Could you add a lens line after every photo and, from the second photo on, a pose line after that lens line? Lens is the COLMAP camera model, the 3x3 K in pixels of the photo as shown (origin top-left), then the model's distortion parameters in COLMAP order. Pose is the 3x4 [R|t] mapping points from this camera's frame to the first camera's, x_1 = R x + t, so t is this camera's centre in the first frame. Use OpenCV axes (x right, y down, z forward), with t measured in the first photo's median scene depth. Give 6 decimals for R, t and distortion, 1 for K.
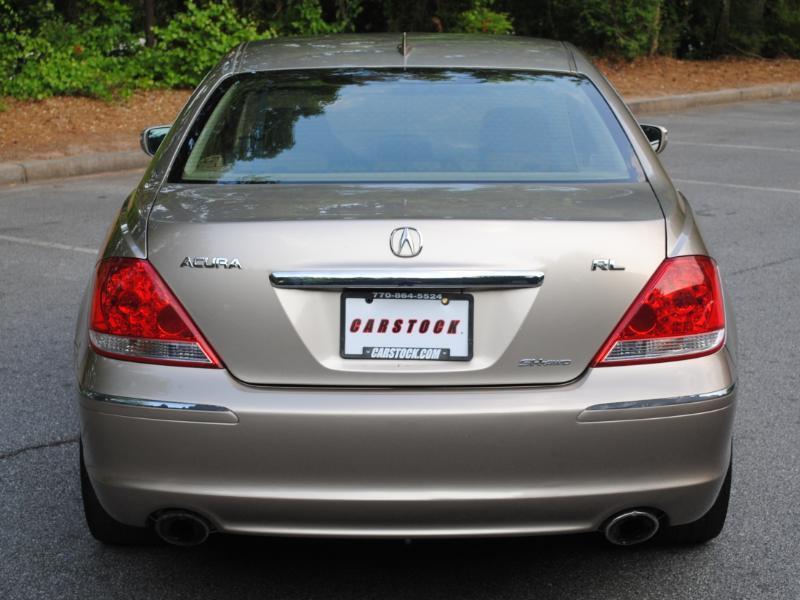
lens RADIAL K [[1670.4, 0, 402.7], [0, 1670.4, 303.4], [0, 0, 1]] dist [-0.026587, 0.160212]
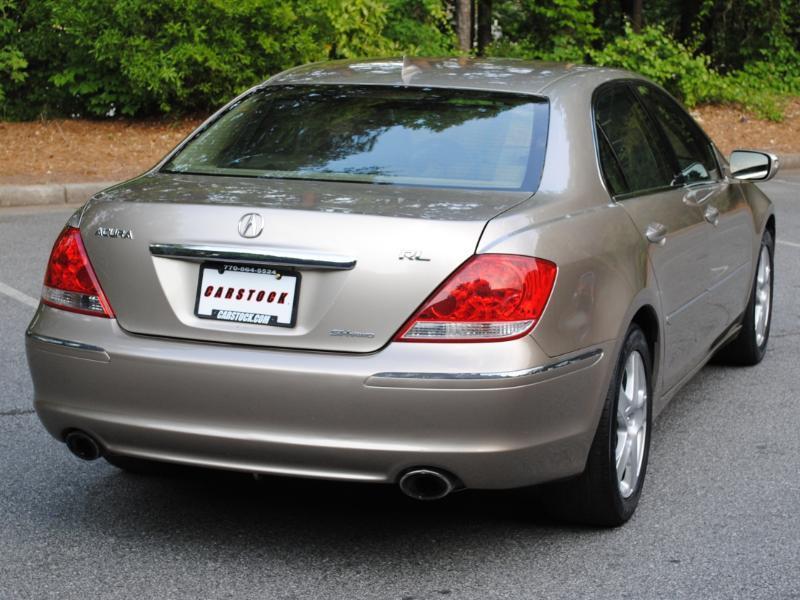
lens RADIAL K [[1693.3, 0, 398.8], [0, 1693.3, 298.9], [0, 0, 1]] dist [-0.018621, 0.003875]
pose [[0.944522, 0.073586, -0.320100, 0.495595], [-0.079466, 0.996823, -0.005325, 0.014377], [0.318691, 0.030466, 0.947369, -0.122561]]
